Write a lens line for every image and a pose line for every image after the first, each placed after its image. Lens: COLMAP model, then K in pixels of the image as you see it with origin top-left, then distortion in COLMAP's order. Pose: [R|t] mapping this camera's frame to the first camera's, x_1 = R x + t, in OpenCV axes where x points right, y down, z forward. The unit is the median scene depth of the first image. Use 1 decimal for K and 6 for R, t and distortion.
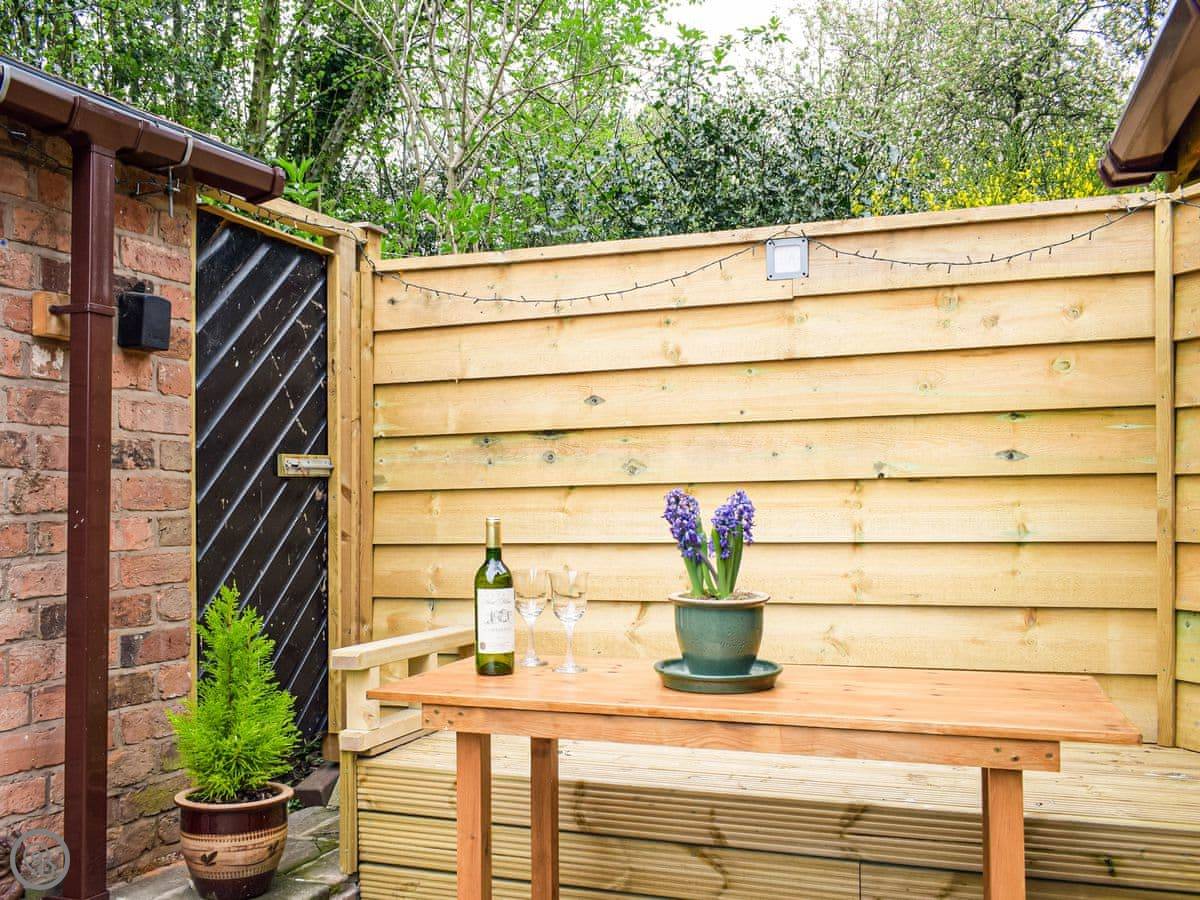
lens RADIAL K [[1108.4, 0, 550.6], [0, 1108.4, 485.3], [0, 0, 1]] dist [-0.019705, 0.000000]
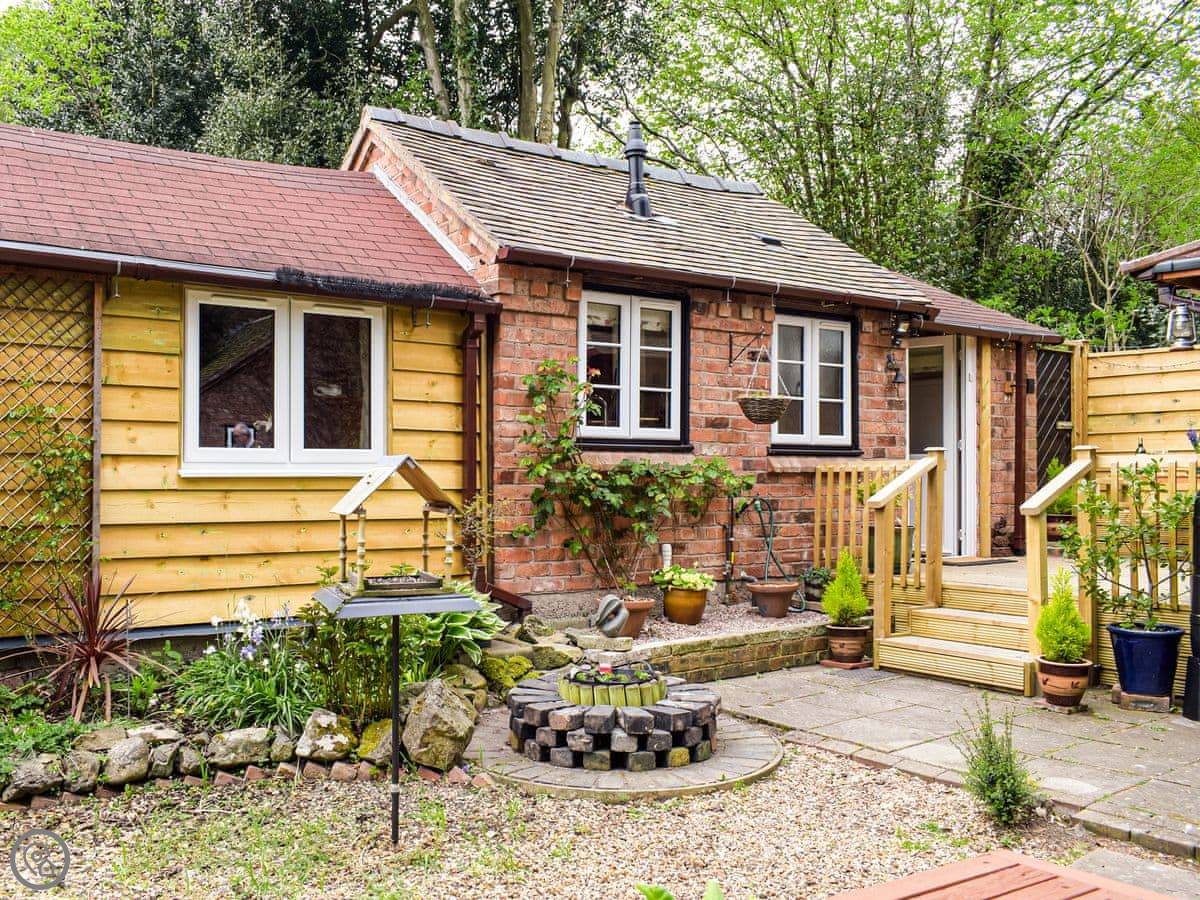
lens RADIAL K [[1054.0, 0, 560.0], [0, 1054.0, 448.0], [0, 0, 1]] dist [-0.026023, 0.012433]
pose [[0.856385, -0.004069, -0.516323, 0.079071], [0.001308, 0.999983, -0.005710, 0.062190], [0.516337, 0.004215, 0.856375, -2.288212]]
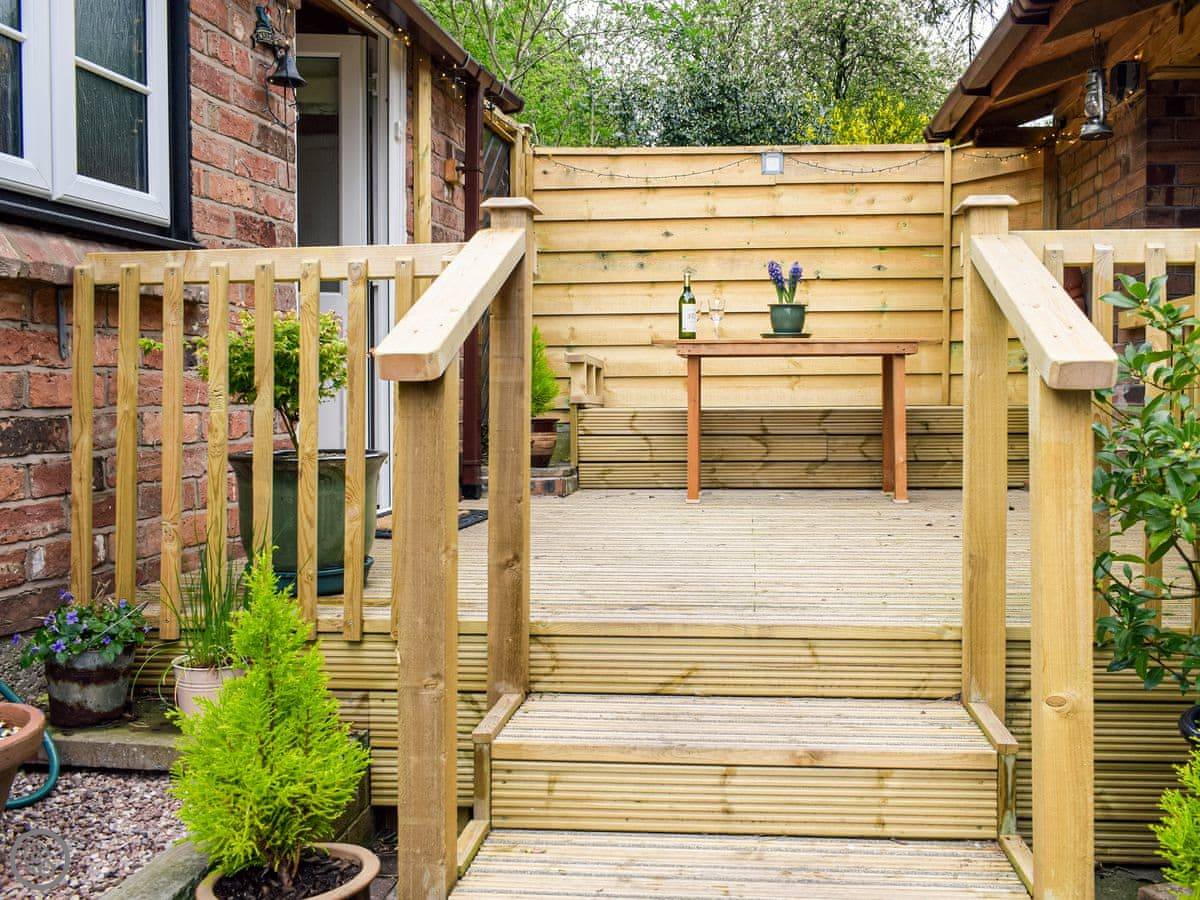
lens RADIAL K [[1054.0, 0, 680.1], [0, 1054.0, 419.0], [0, 0, 1]] dist [-0.026023, 0.012433]
pose [[0.952222, -0.002960, 0.305393, -0.497785], [-0.009514, 0.999180, 0.039349, 0.167756], [-0.305259, -0.040375, 0.951413, -0.705887]]
